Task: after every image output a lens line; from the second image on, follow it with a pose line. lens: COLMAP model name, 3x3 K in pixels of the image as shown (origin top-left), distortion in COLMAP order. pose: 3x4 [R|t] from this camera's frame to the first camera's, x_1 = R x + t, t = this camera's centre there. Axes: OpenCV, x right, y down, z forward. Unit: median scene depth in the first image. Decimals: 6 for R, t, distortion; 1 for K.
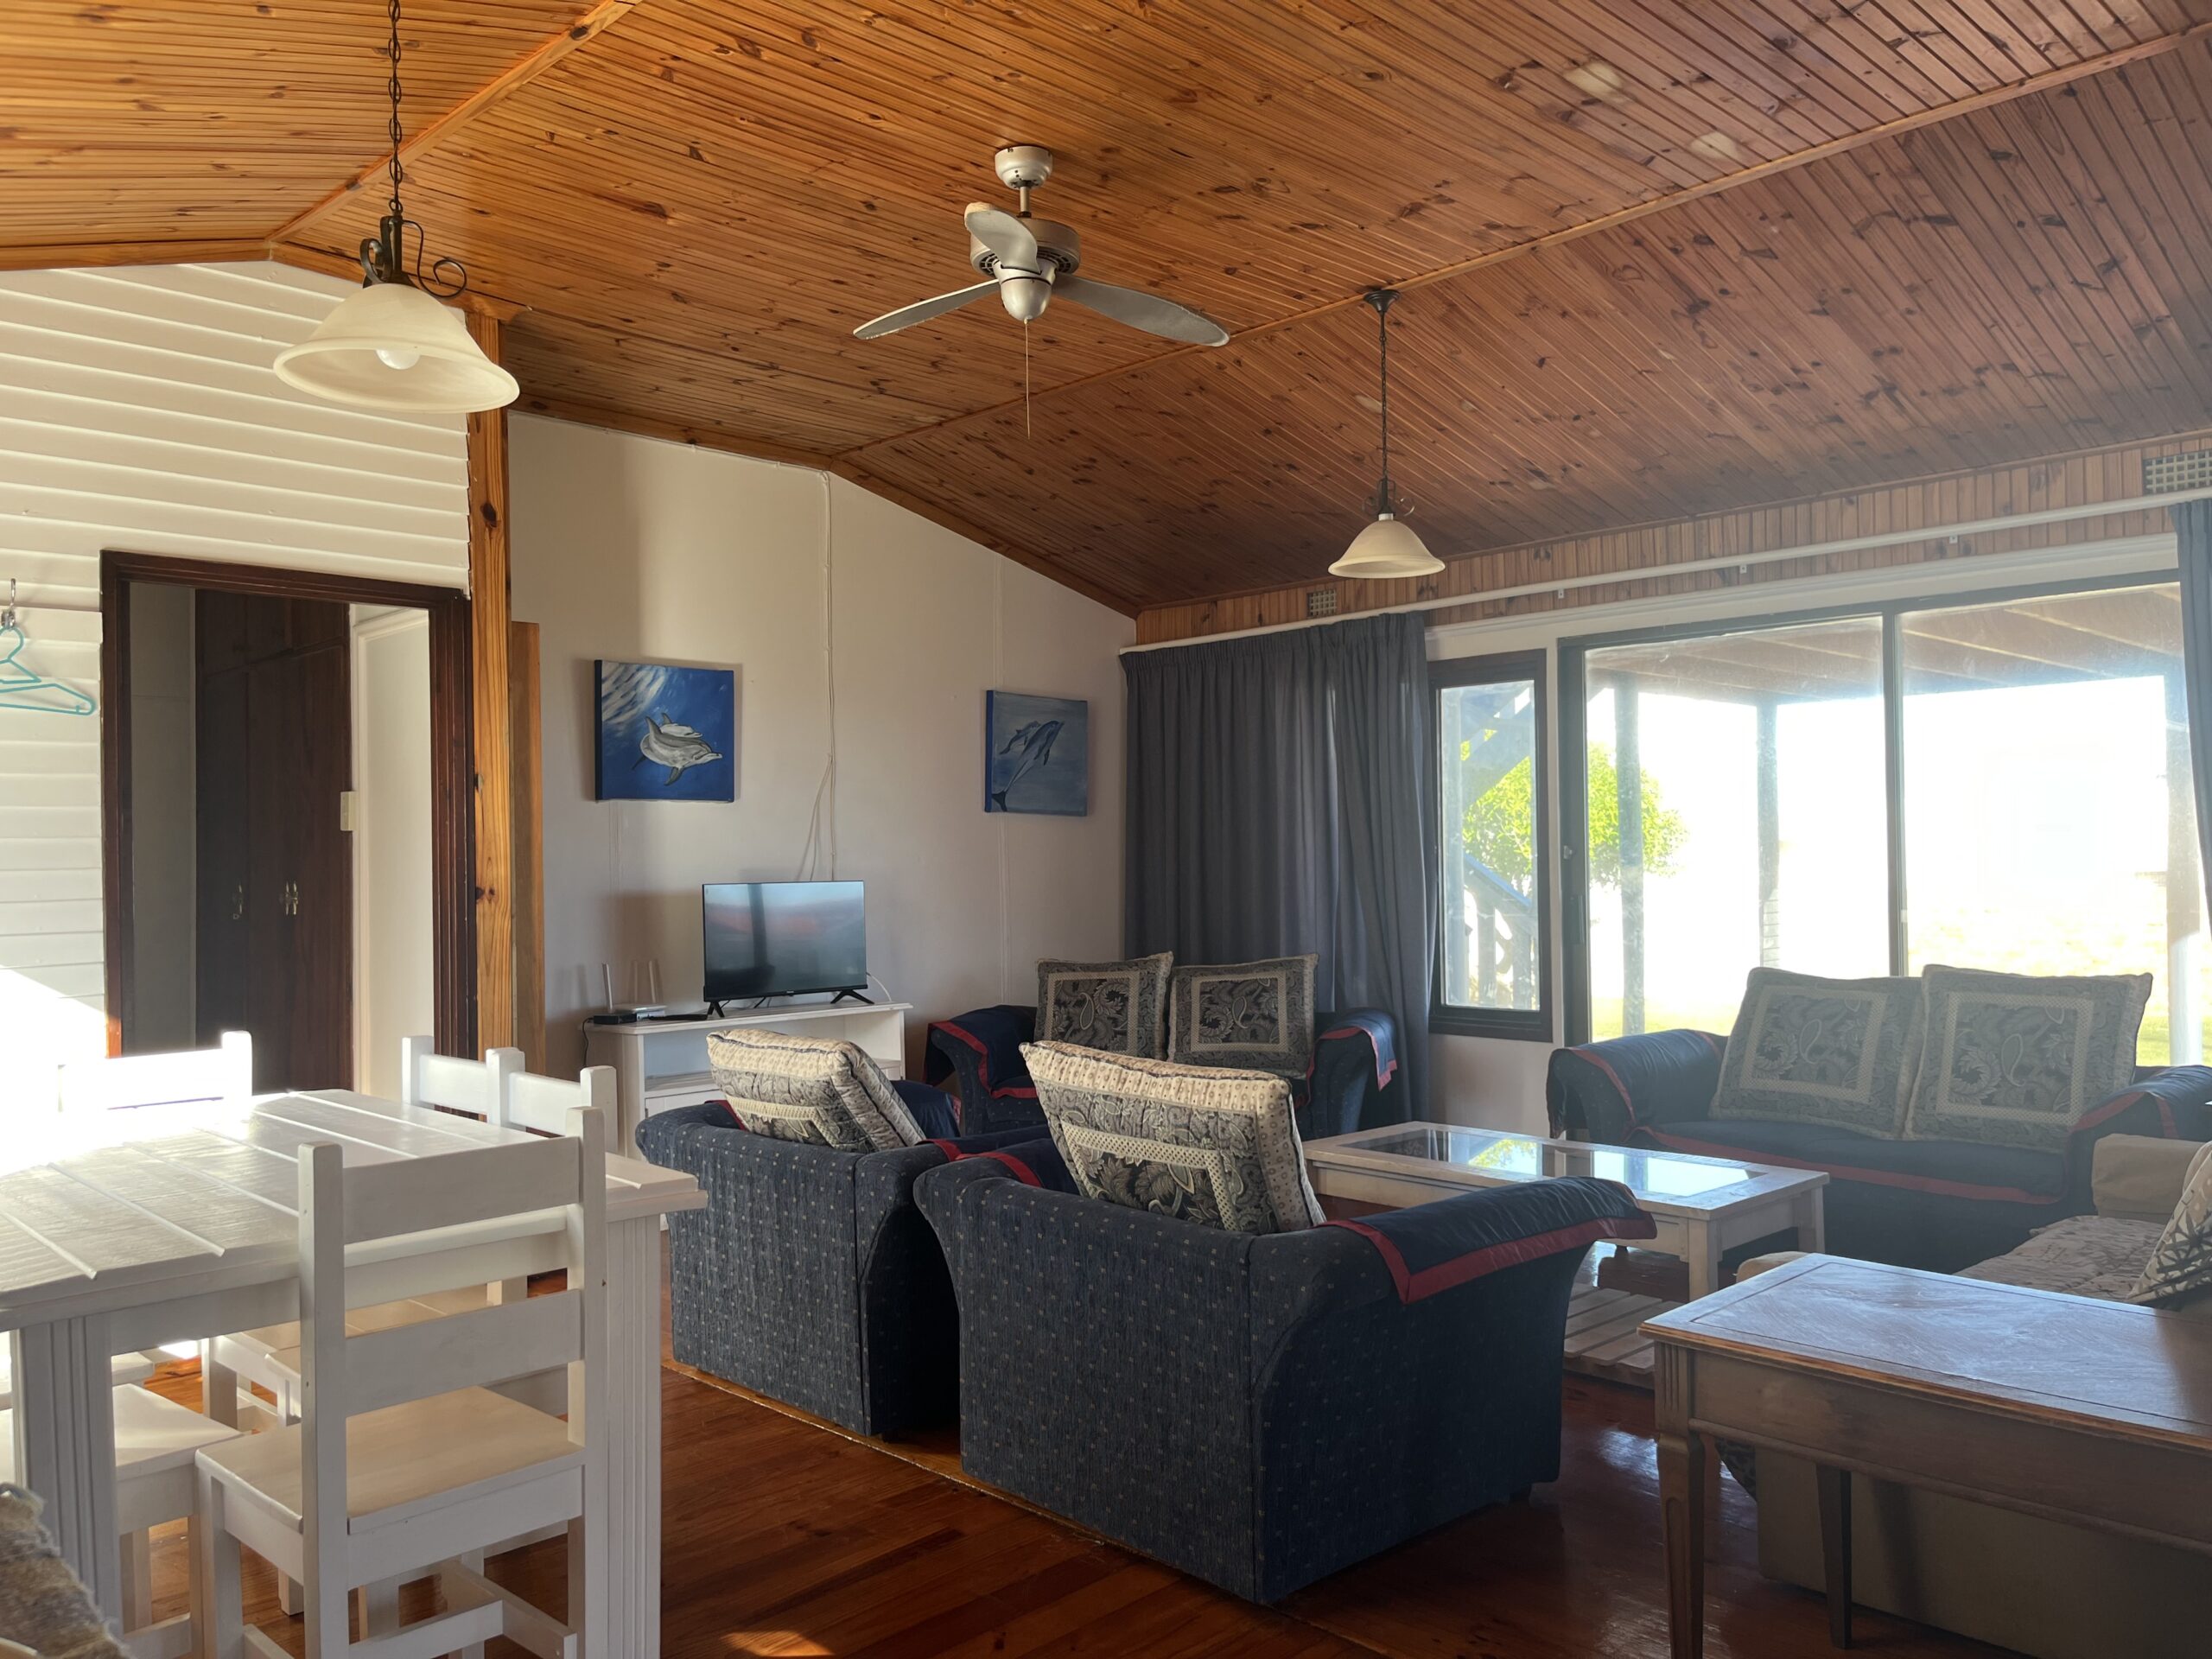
lens RADIAL K [[1677.8, 0, 1099.4], [0, 1677.8, 843.9], [0, 0, 1]] dist [0.057972, -0.069886]
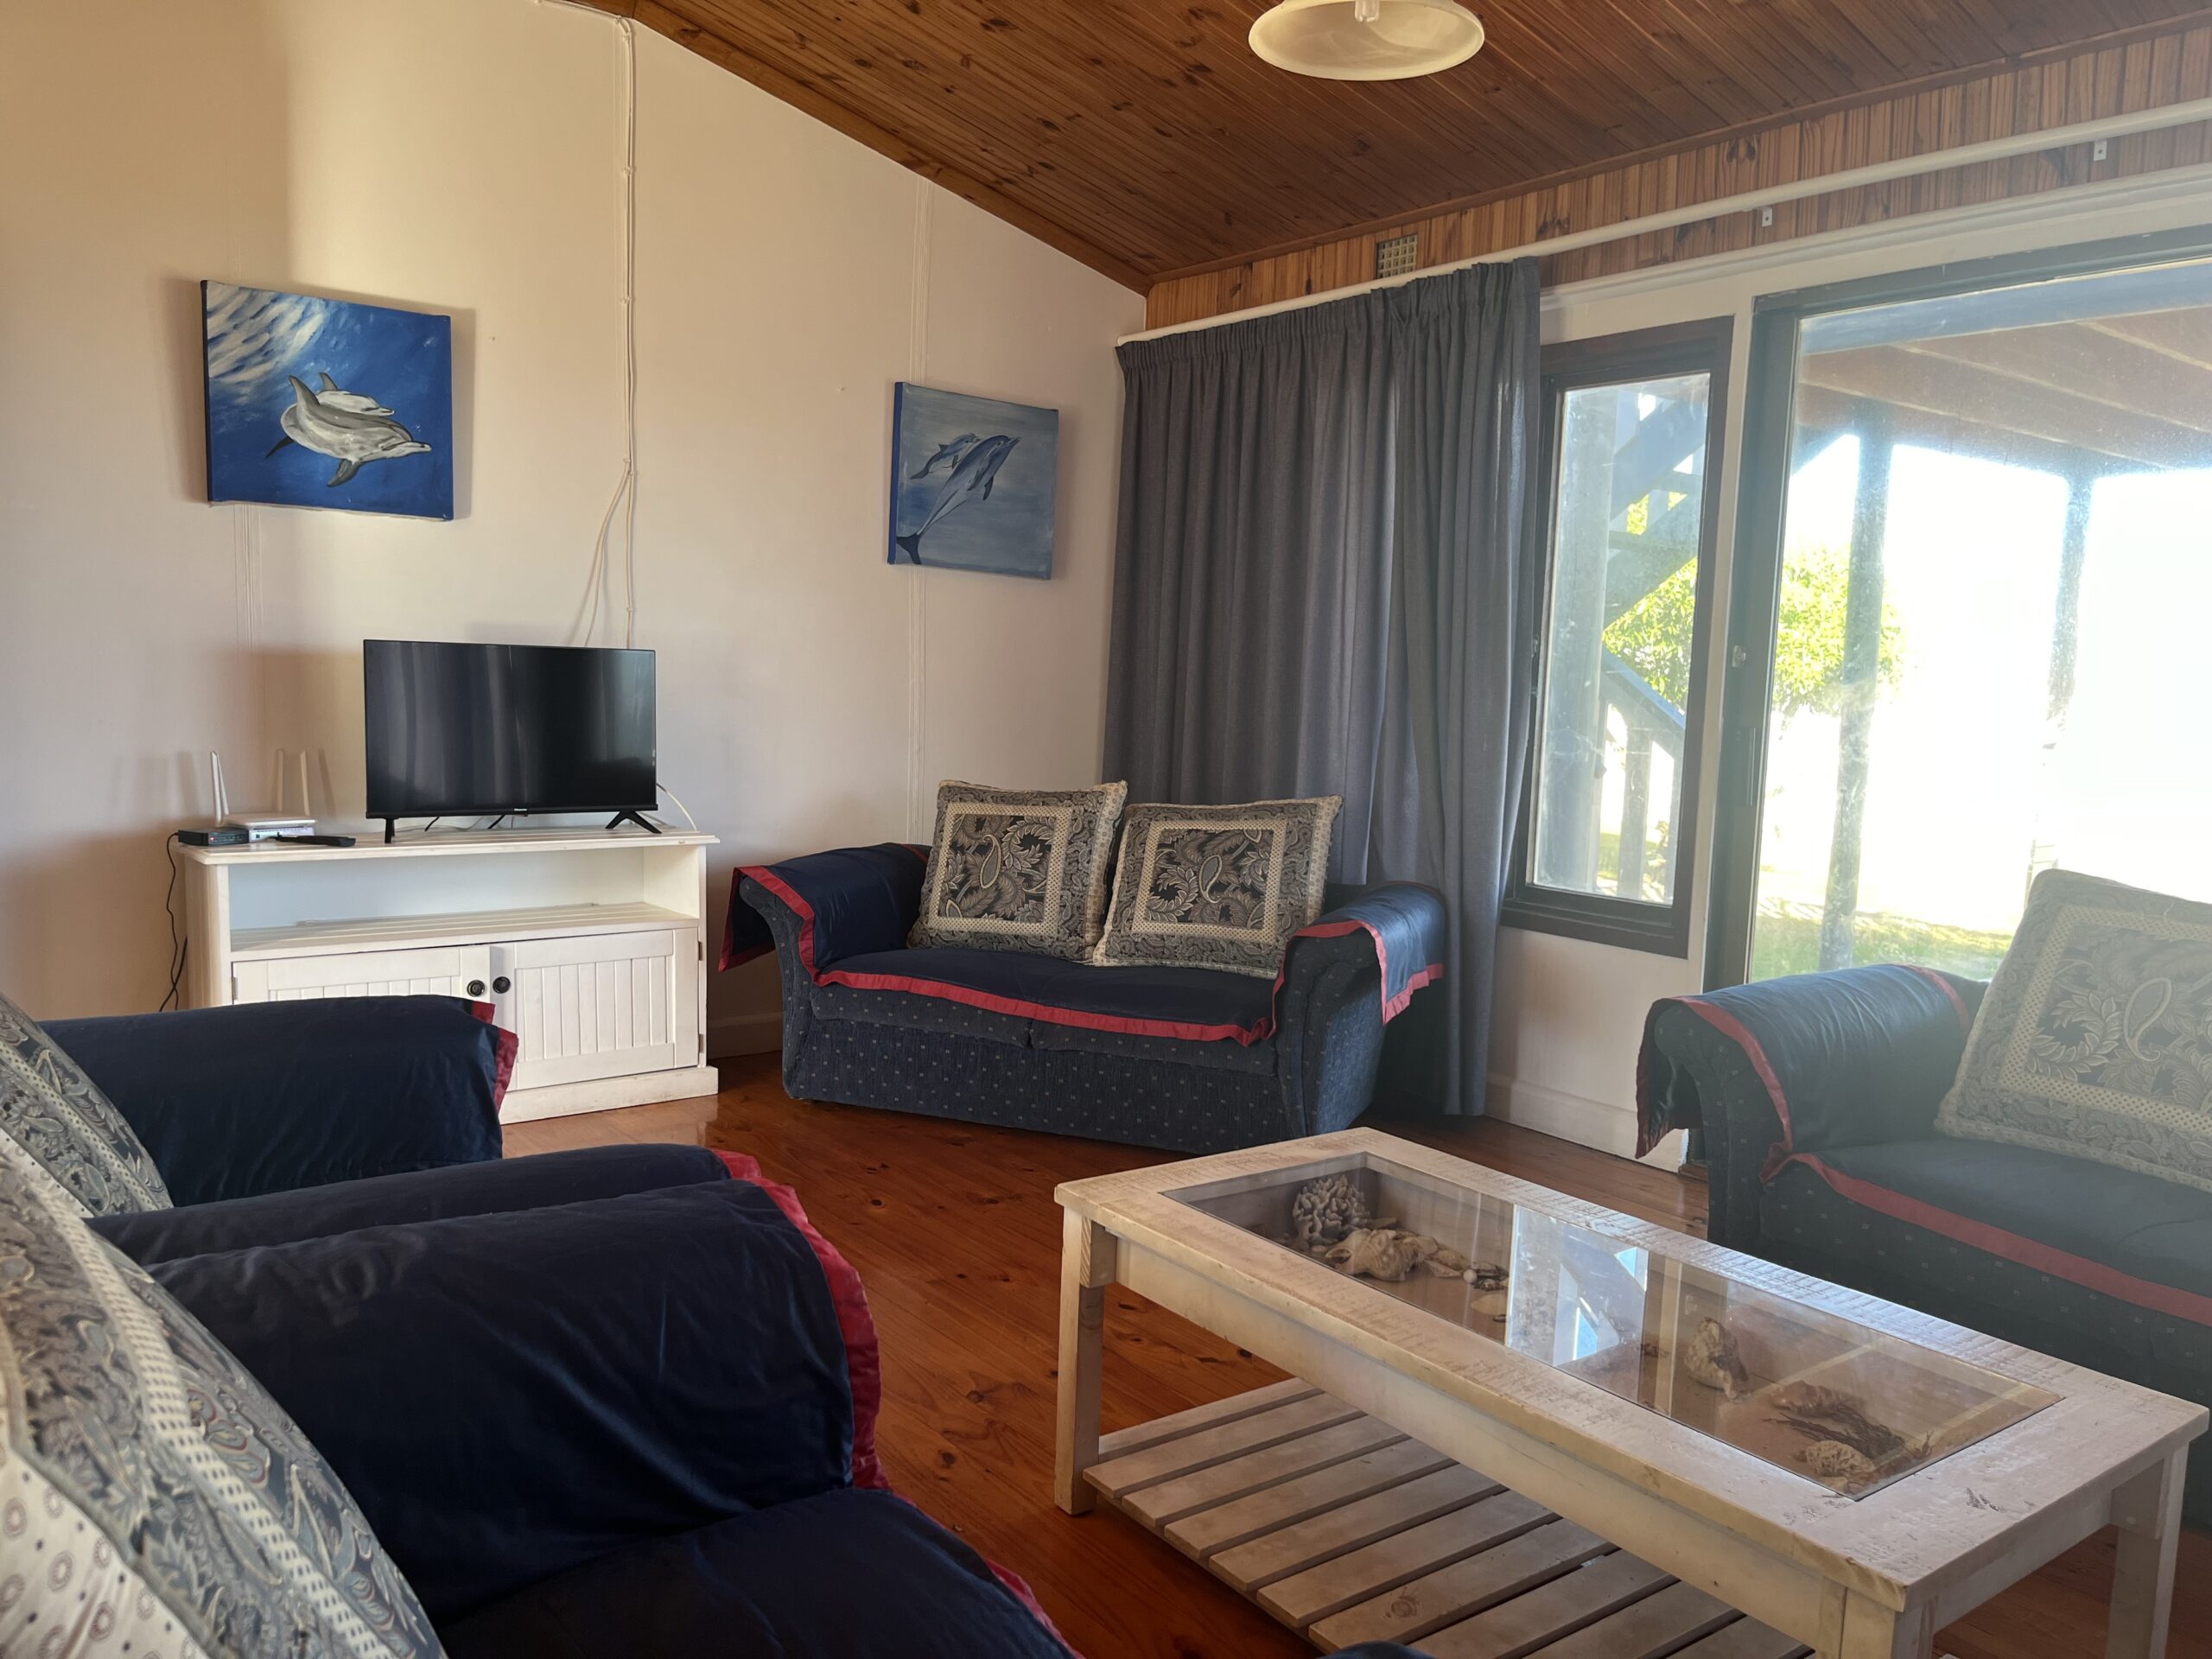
lens RADIAL K [[1677.8, 0, 1121.0], [0, 1677.8, 832.0], [0, 0, 1]] dist [0.057972, -0.069886]
pose [[0.991927, 0.059451, -0.112010, 0.124440], [-0.047034, 0.992772, 0.110413, 0.010971], [0.117765, -0.104253, 0.987554, 0.351707]]
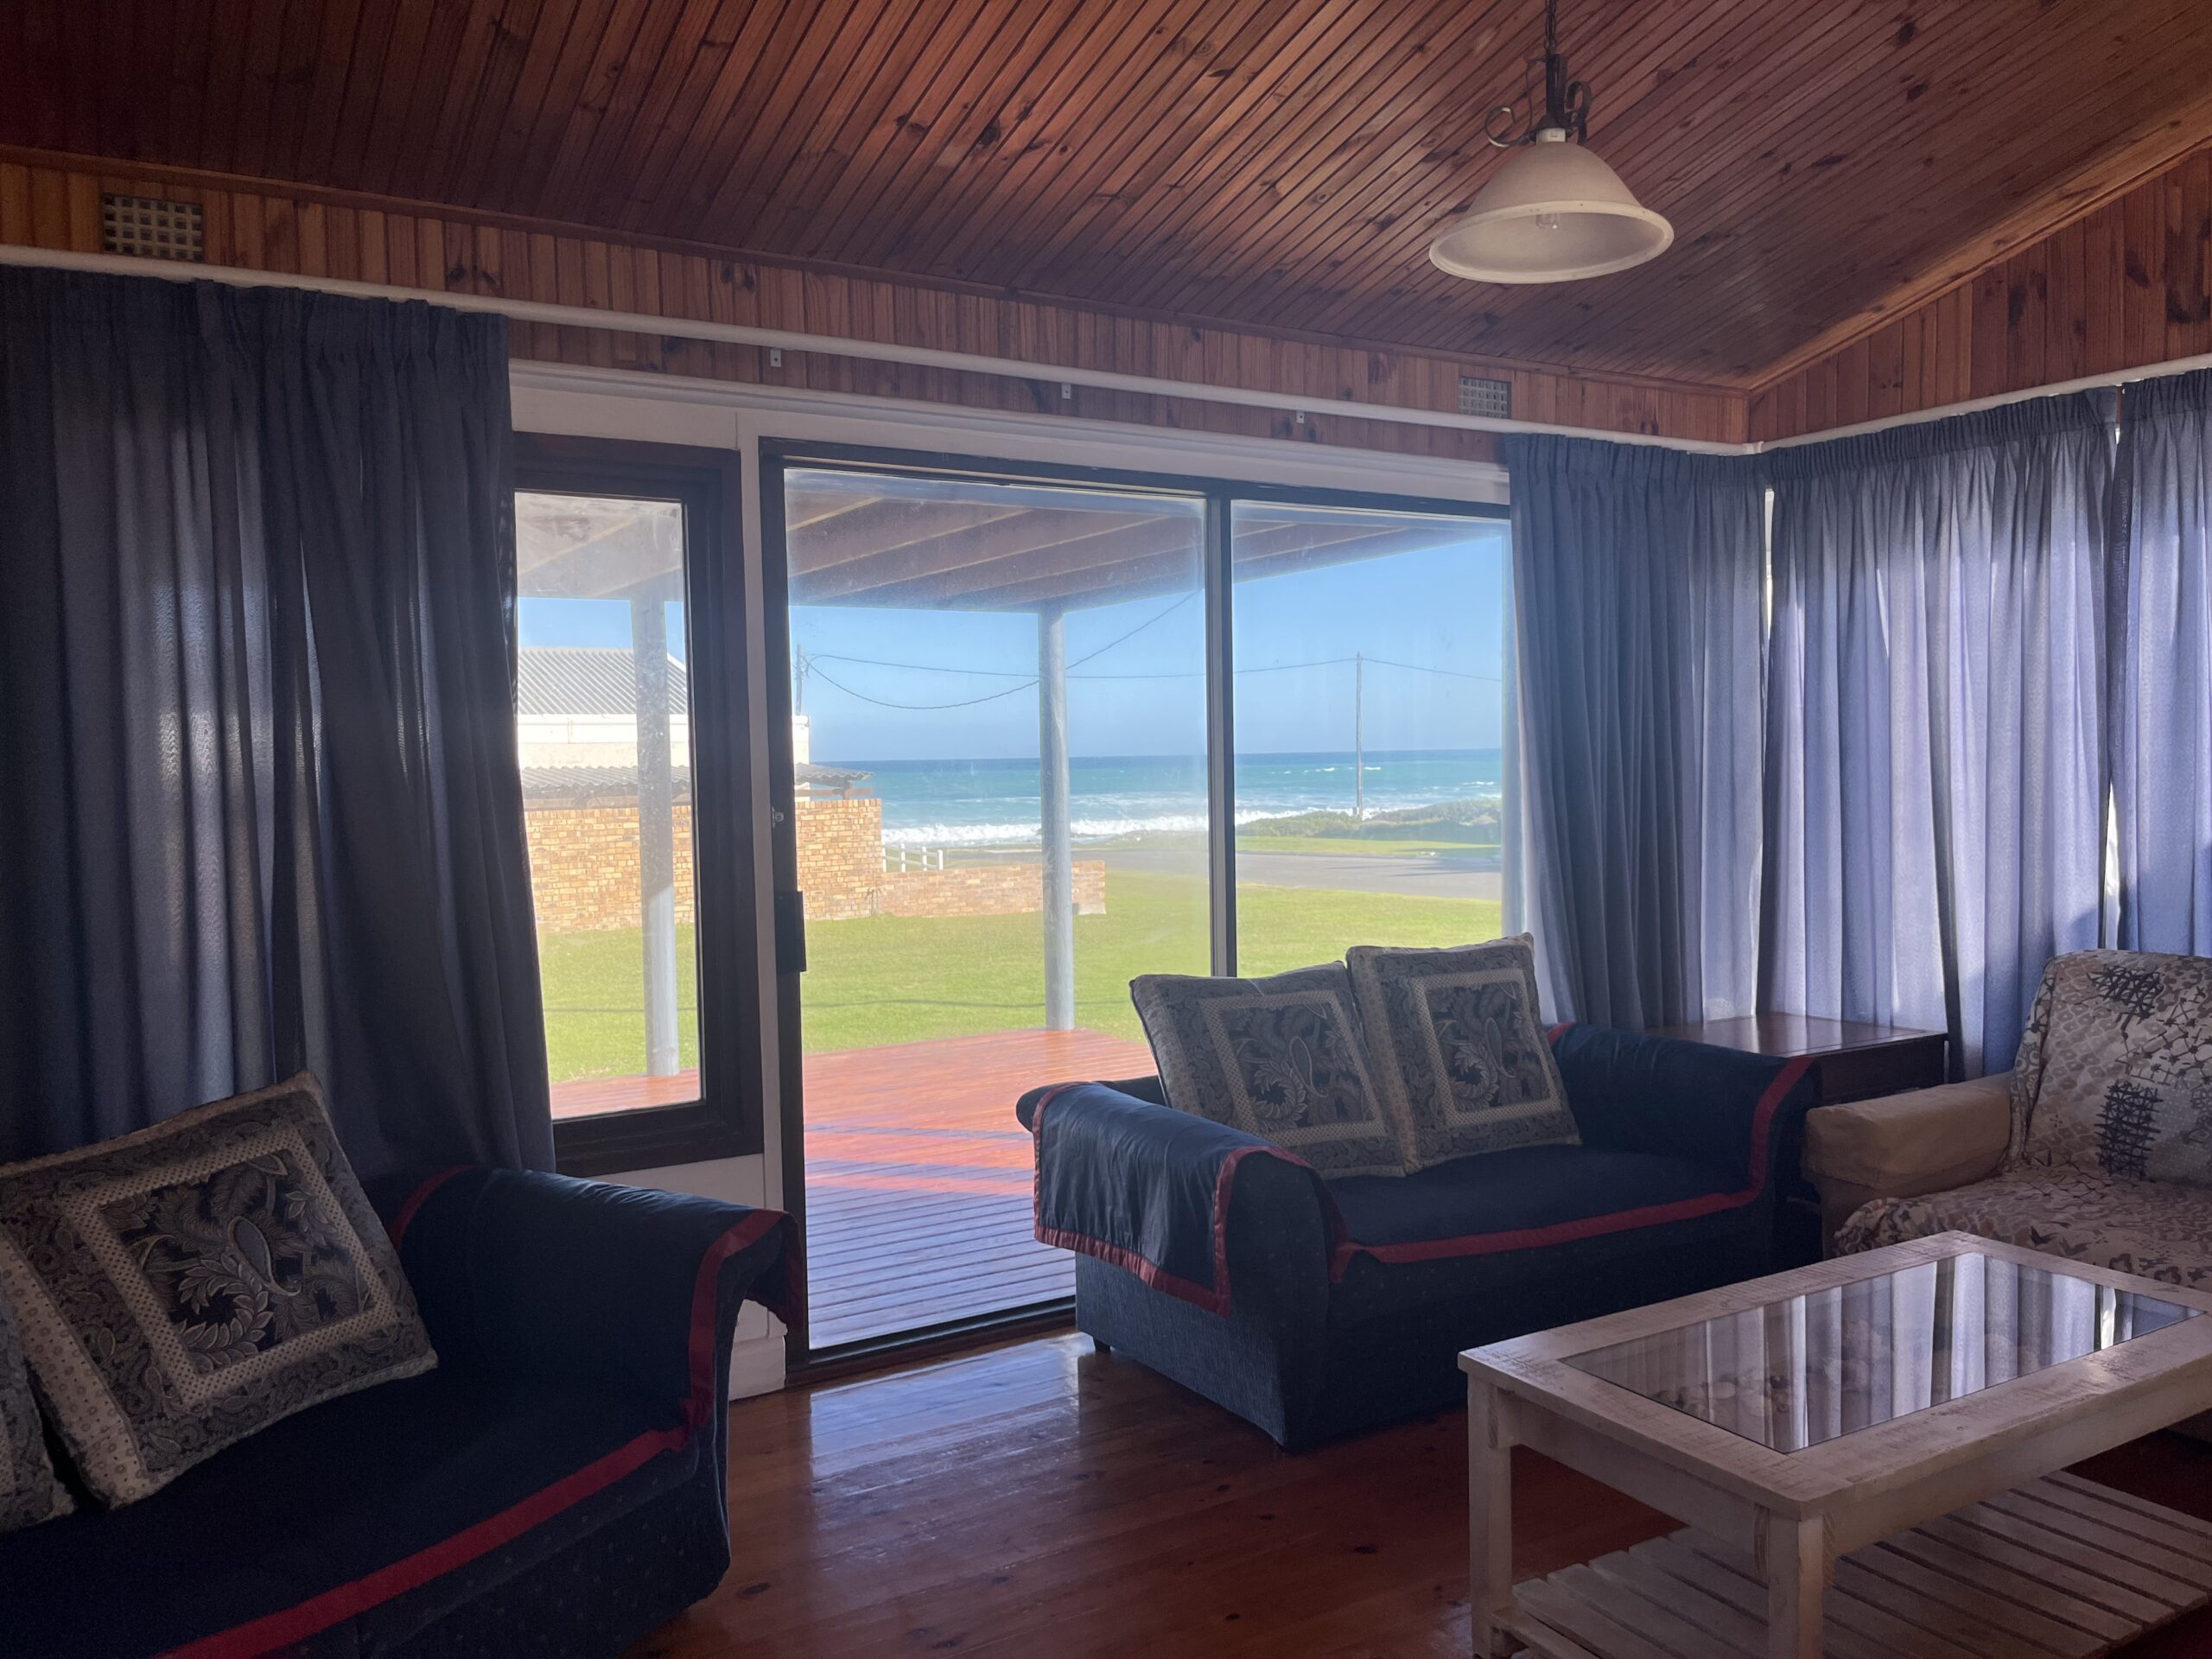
lens RADIAL K [[1677.8, 0, 1116.3], [0, 1677.8, 837.9], [0, 0, 1]] dist [0.057972, -0.069886]
pose [[0.232321, -0.038246, 0.971887, -0.246427], [0.002969, 0.999250, 0.038613, -0.009551], [-0.972635, -0.006085, 0.232260, 0.737601]]
